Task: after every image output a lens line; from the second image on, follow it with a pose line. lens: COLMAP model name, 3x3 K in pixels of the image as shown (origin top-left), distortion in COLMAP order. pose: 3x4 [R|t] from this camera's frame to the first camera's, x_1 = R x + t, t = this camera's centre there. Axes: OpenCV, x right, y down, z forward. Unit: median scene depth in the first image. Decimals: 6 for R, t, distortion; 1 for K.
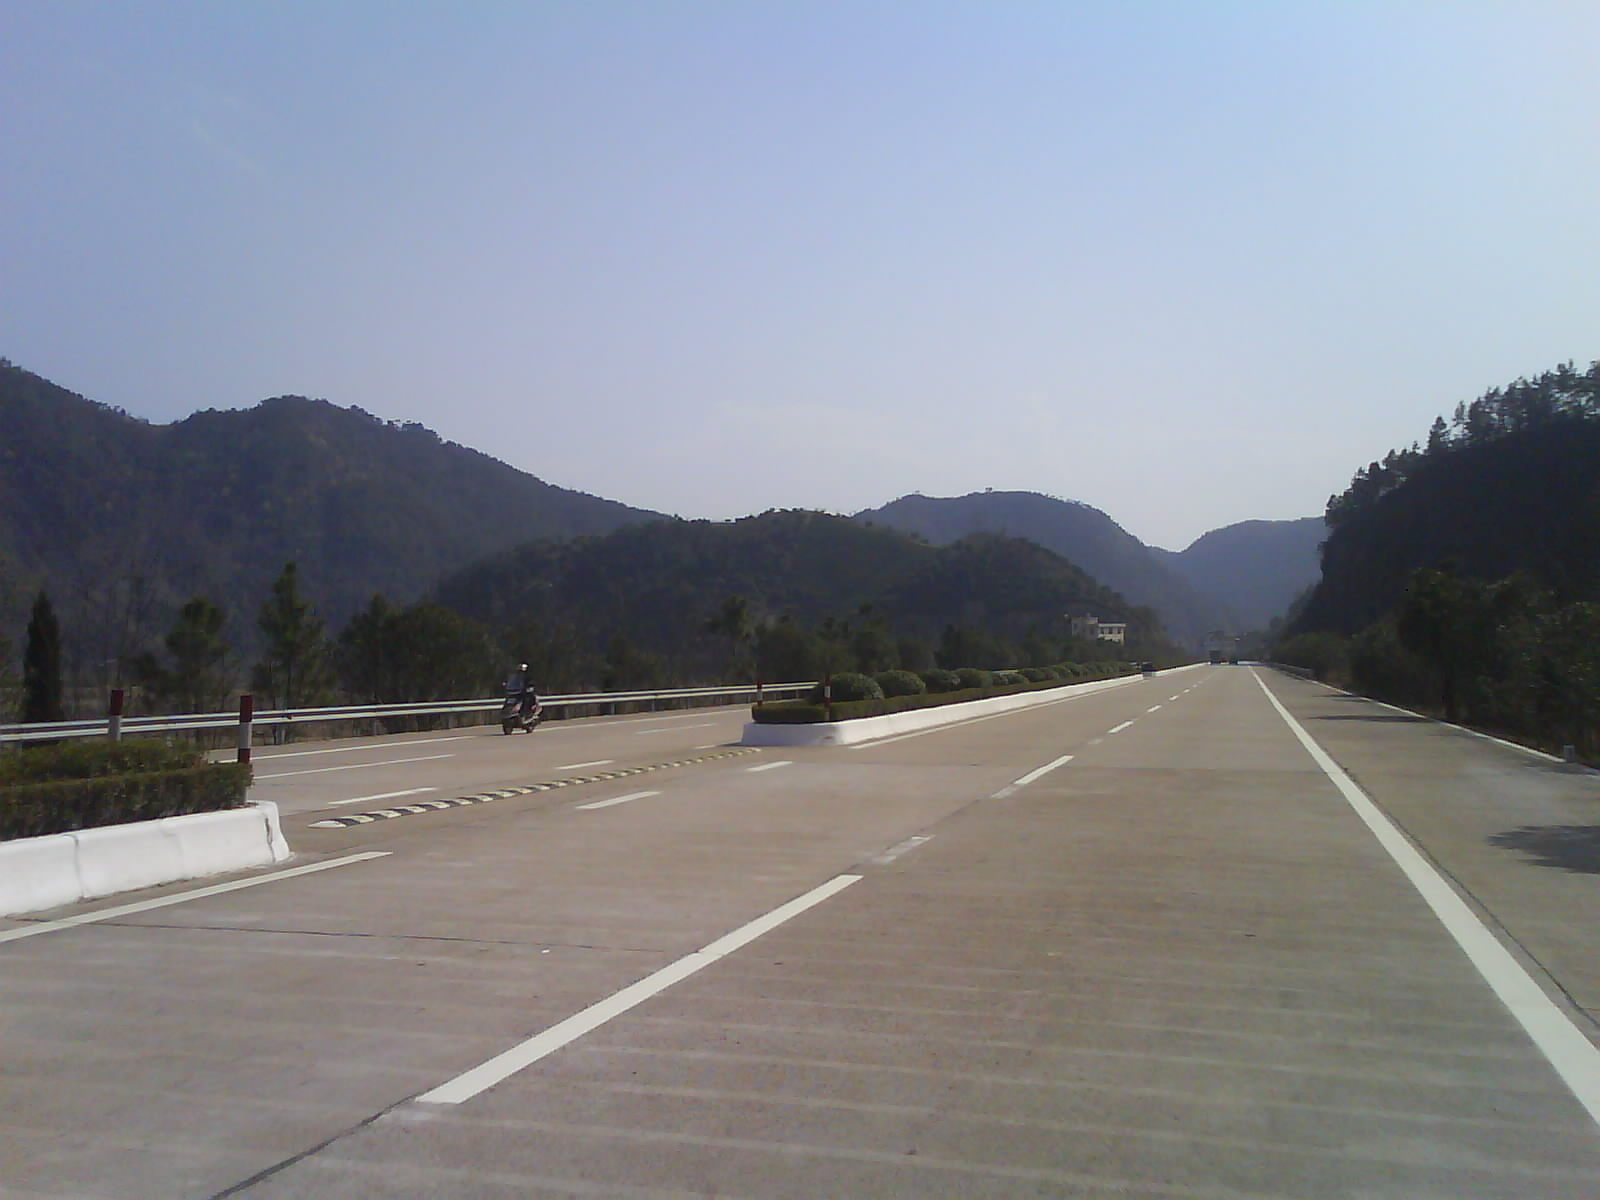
lens RADIAL K [[1624.5, 0, 792.8], [0, 1624.5, 624.8], [0, 0, 1]] dist [0.062608, 0.029480]
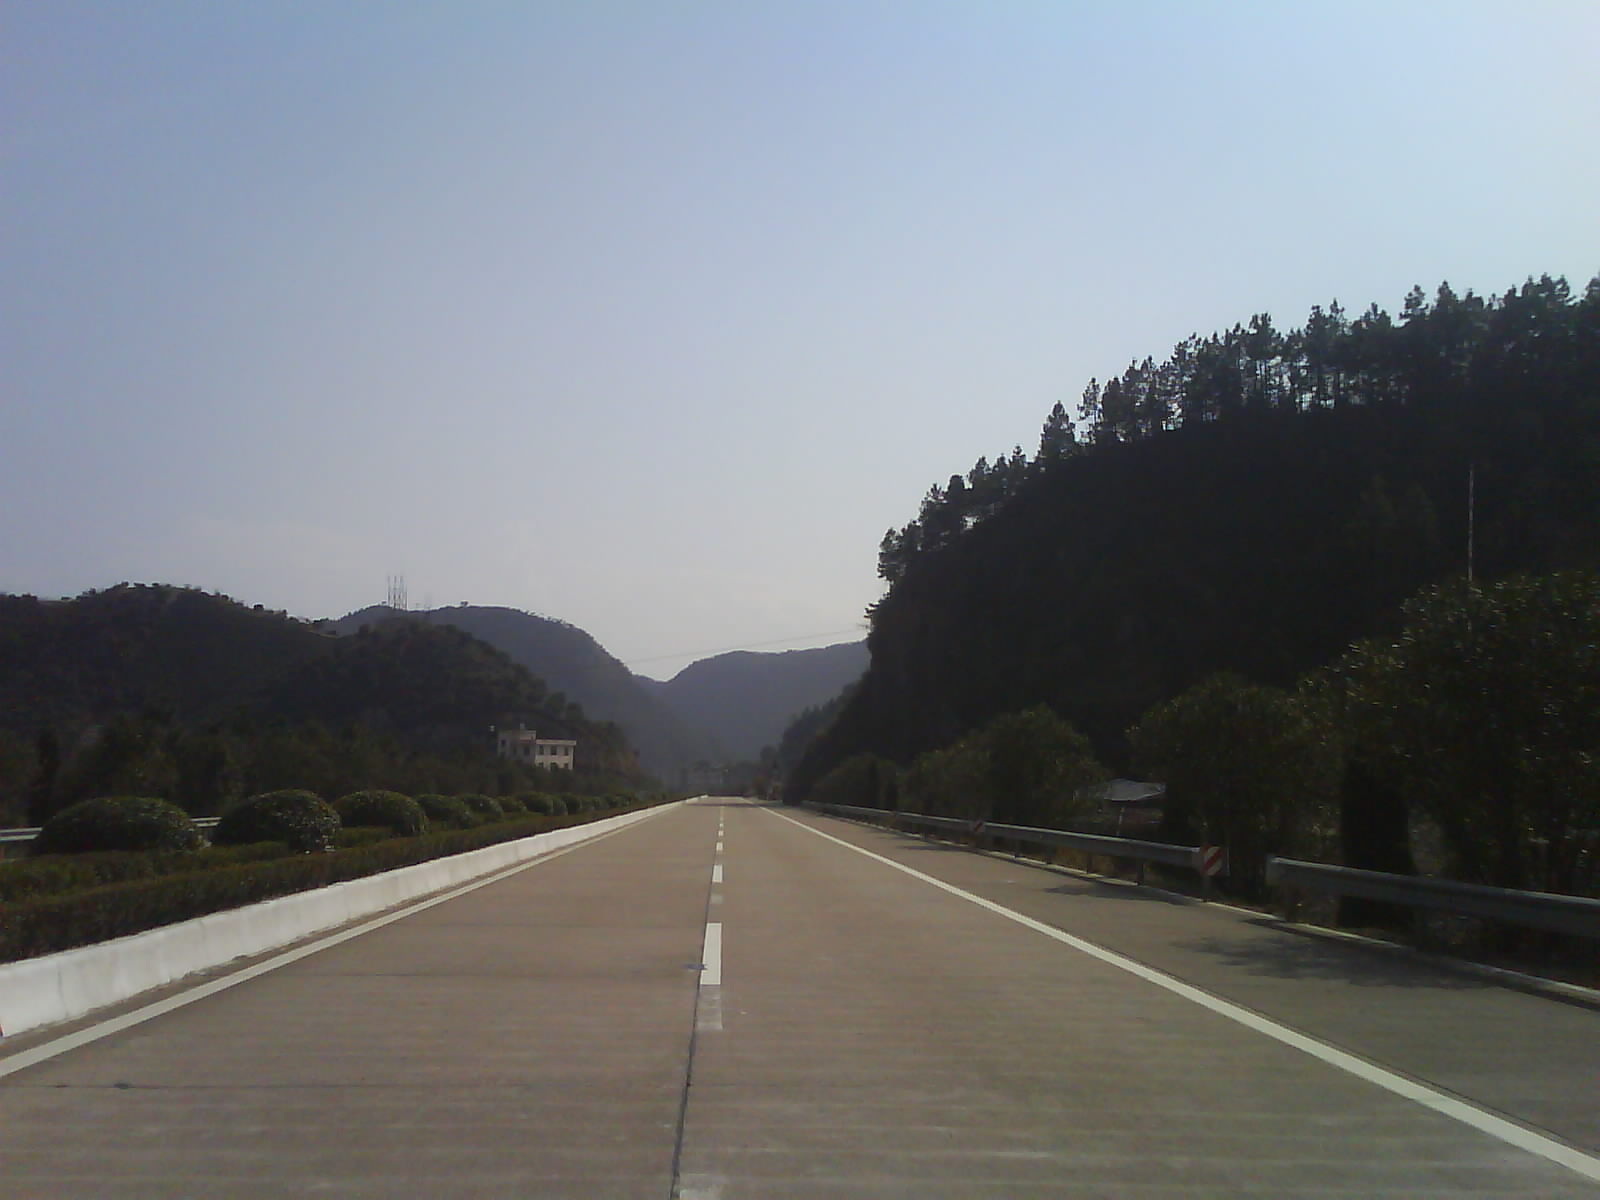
lens RADIAL K [[1624.5, 0, 792.8], [0, 1624.5, 624.8], [0, 0, 1]] dist [0.062608, 0.029480]
pose [[0.952093, 0.045486, 0.302407, 0.049131], [-0.020772, 0.996212, -0.084446, 0.003998], [-0.305102, 0.074119, 0.949431, 0.190251]]
